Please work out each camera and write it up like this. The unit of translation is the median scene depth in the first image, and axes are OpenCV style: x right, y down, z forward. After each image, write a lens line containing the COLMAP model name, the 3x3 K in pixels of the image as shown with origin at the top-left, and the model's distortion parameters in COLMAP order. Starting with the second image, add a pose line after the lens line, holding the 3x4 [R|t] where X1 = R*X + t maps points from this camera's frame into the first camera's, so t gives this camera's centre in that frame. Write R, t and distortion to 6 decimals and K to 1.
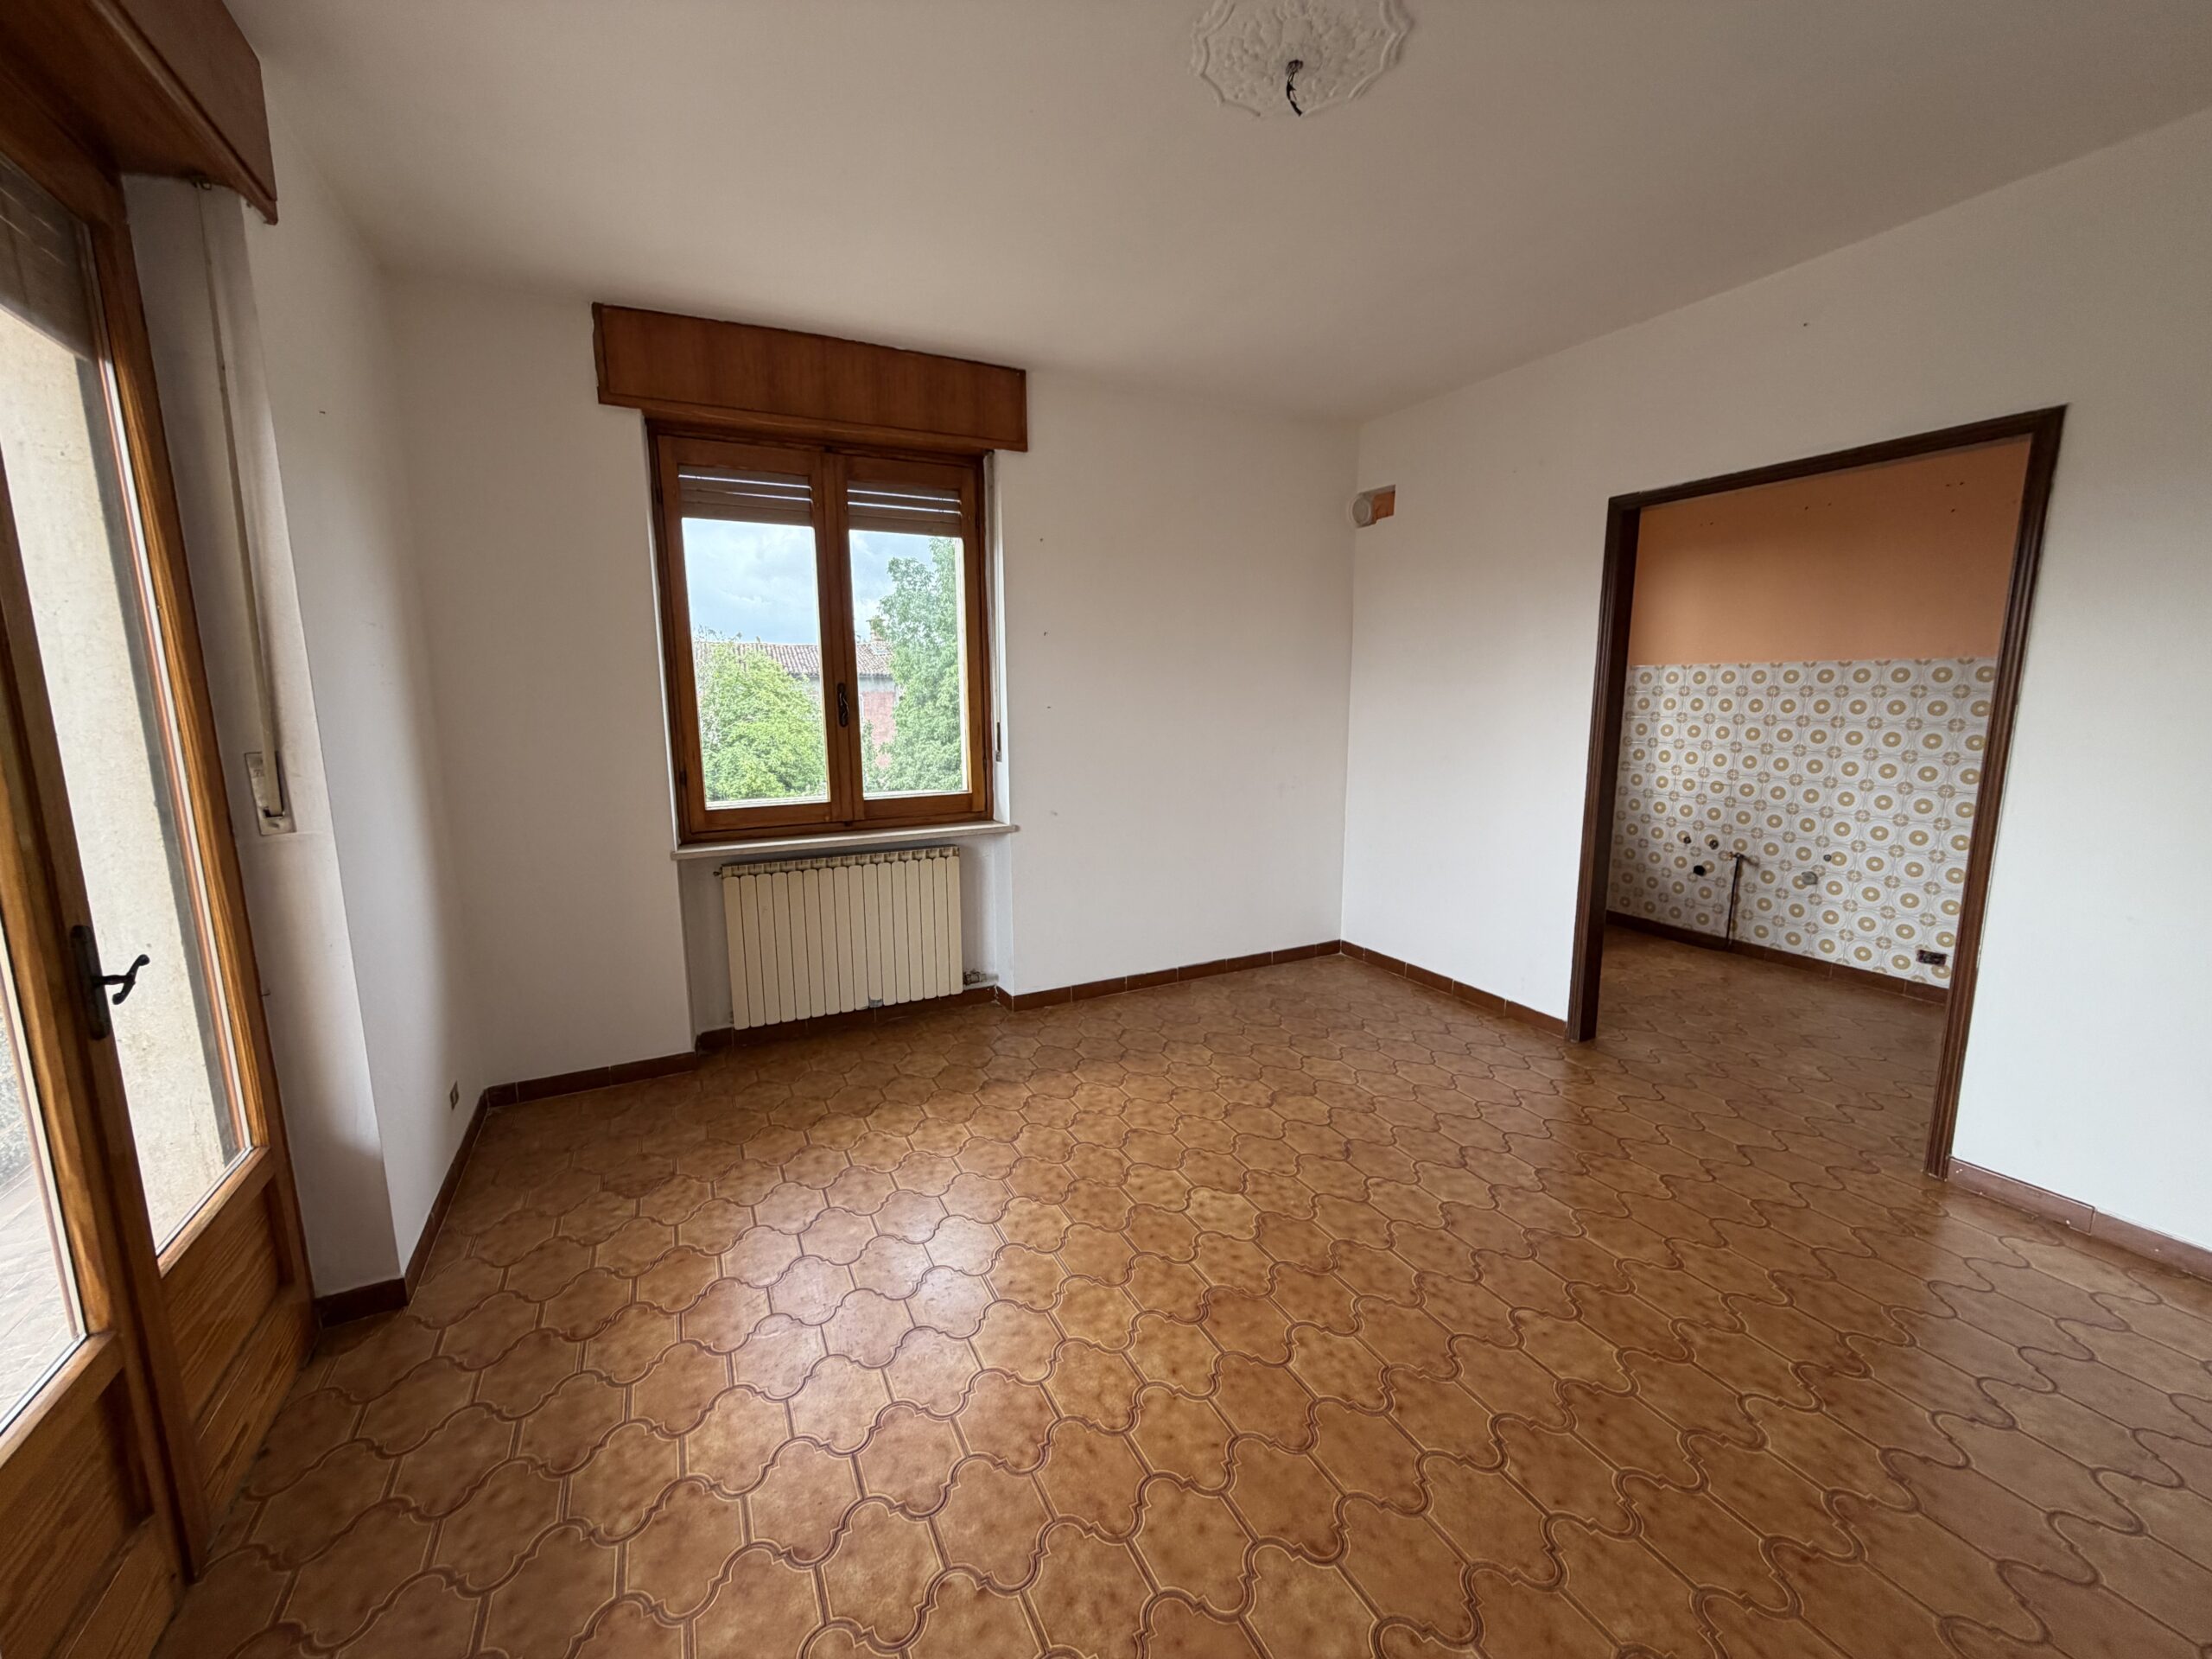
lens RADIAL K [[887.0, 0, 1114.9], [0, 887.0, 830.7], [0, 0, 1]] dist [0.001307, 0.000455]
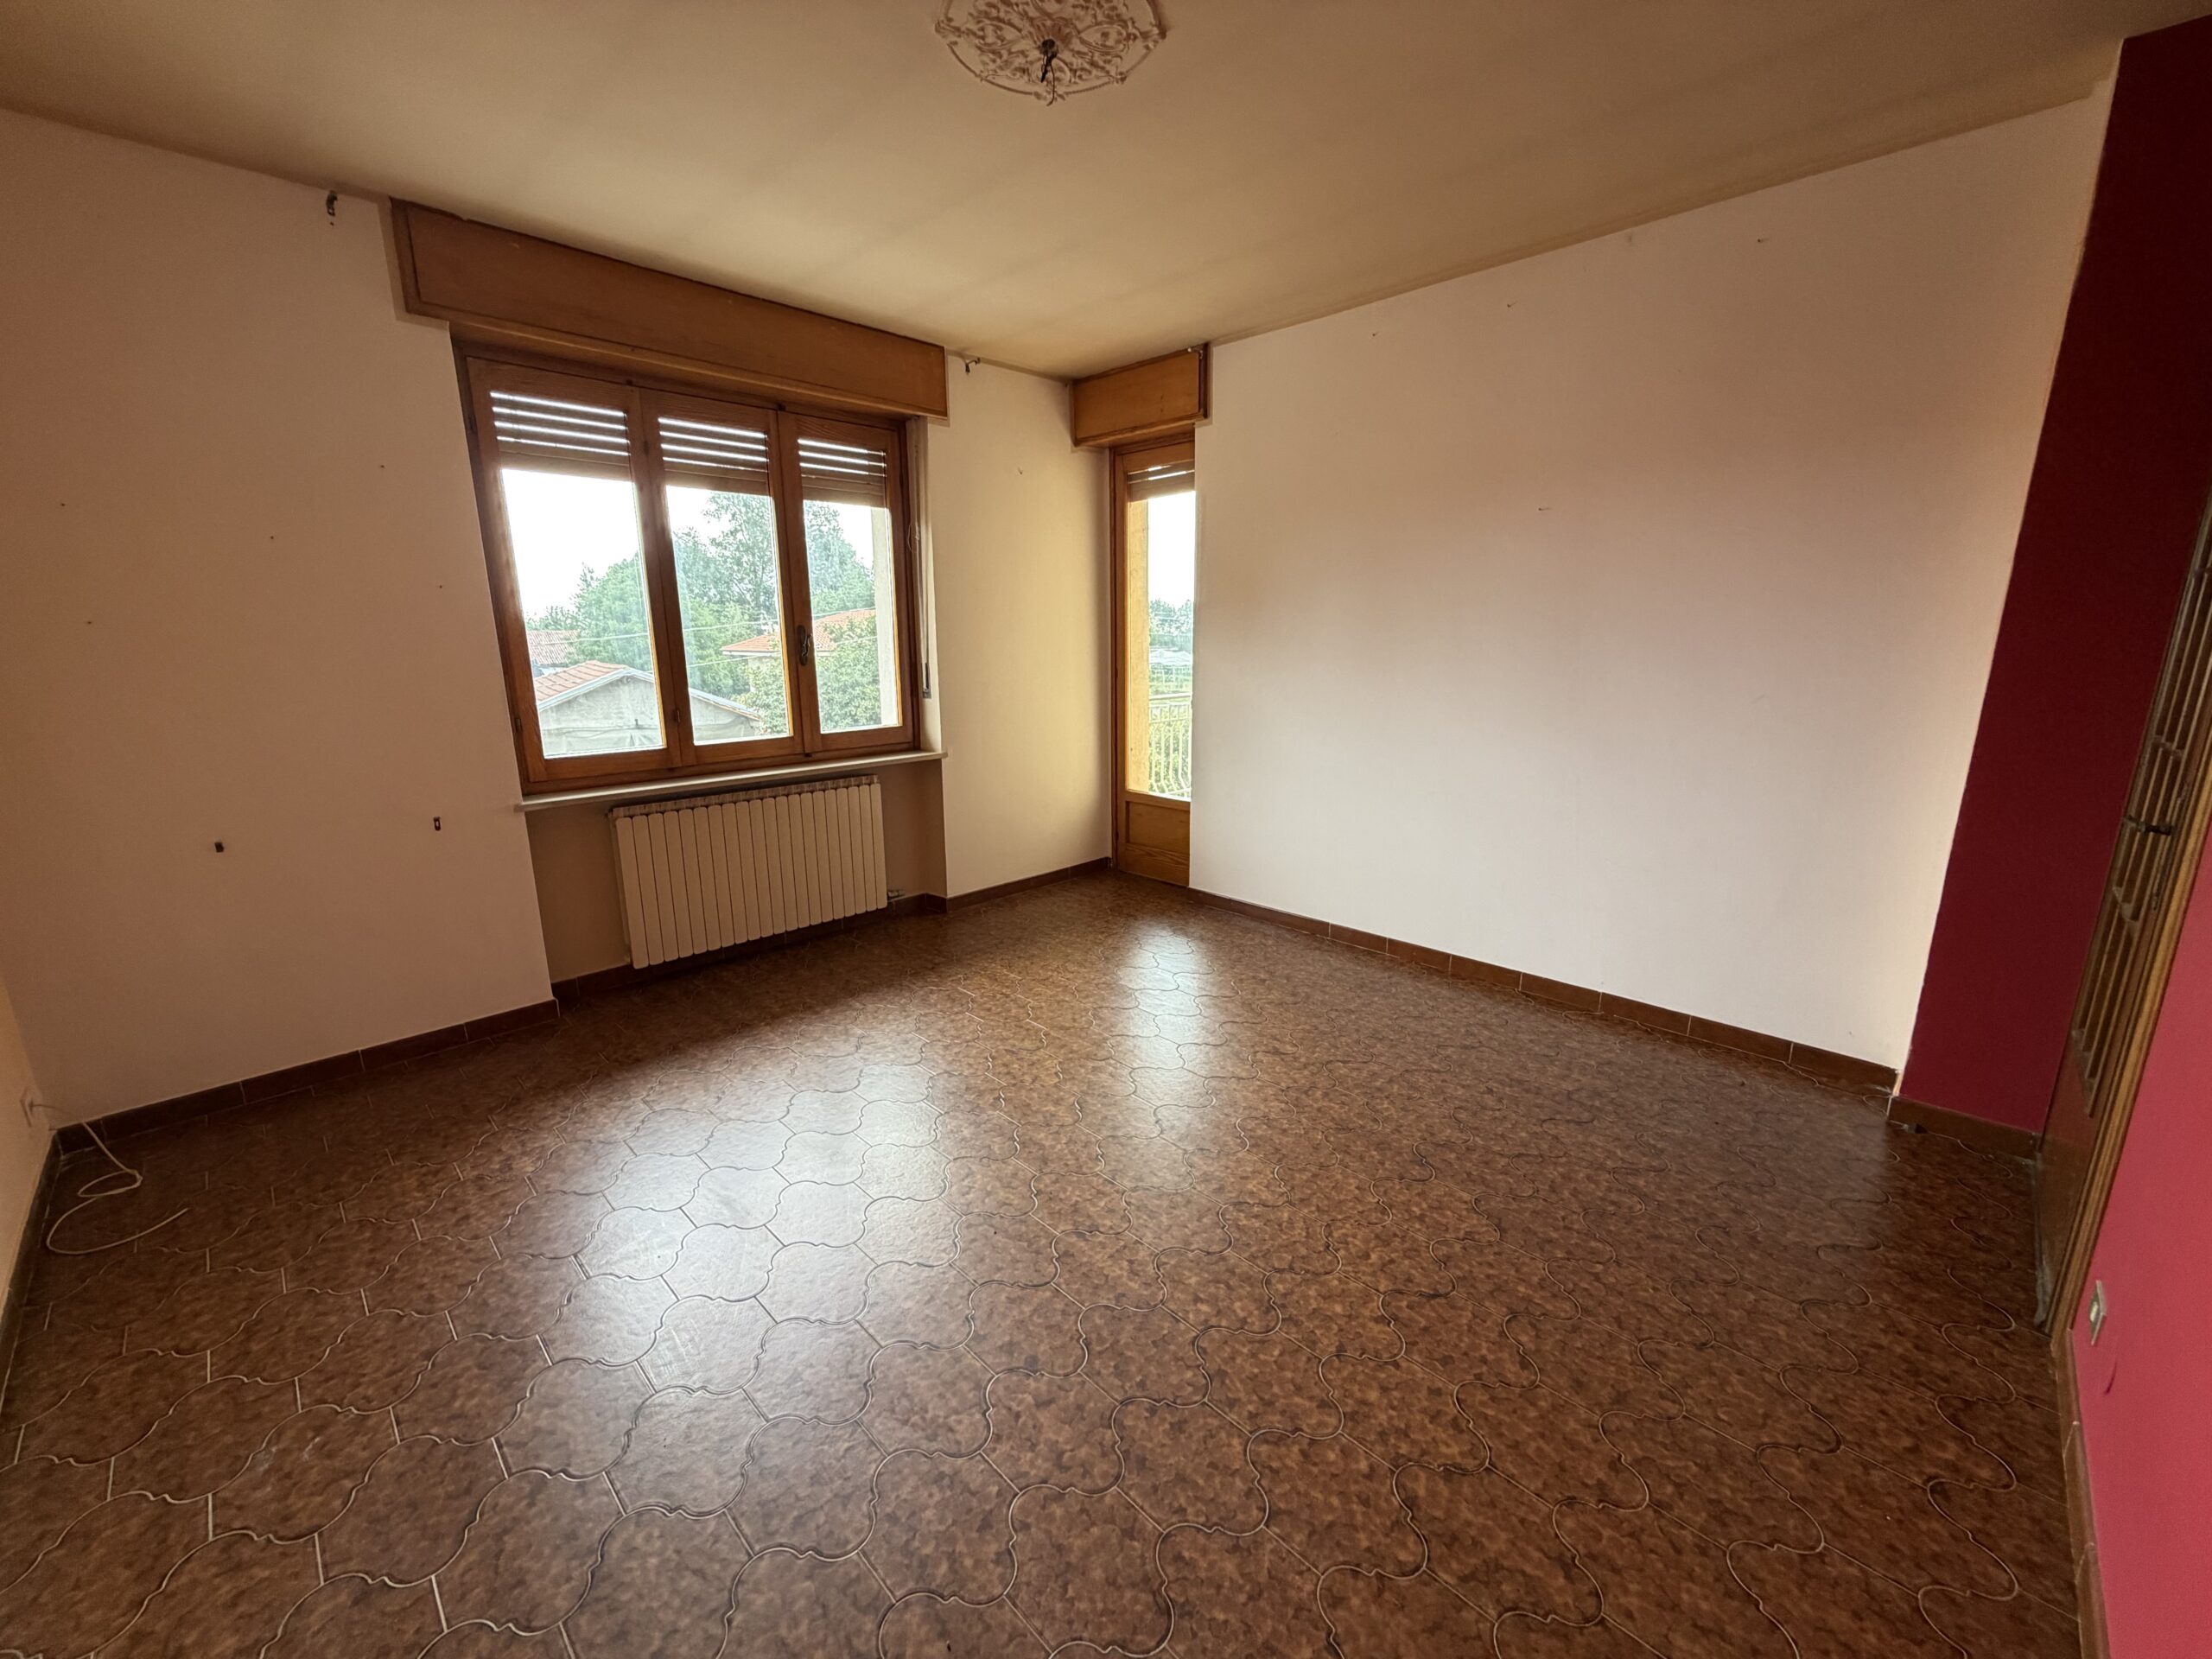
lens RADIAL K [[887.0, 0, 1077.0], [0, 887.0, 845.6], [0, 0, 1]] dist [0.001307, 0.000455]
pose [[0.956210, -0.061888, 0.286064, -0.188295], [0.040323, 0.995924, 0.080678, 0.016800], [-0.289891, -0.065610, 0.954808, -0.100214]]
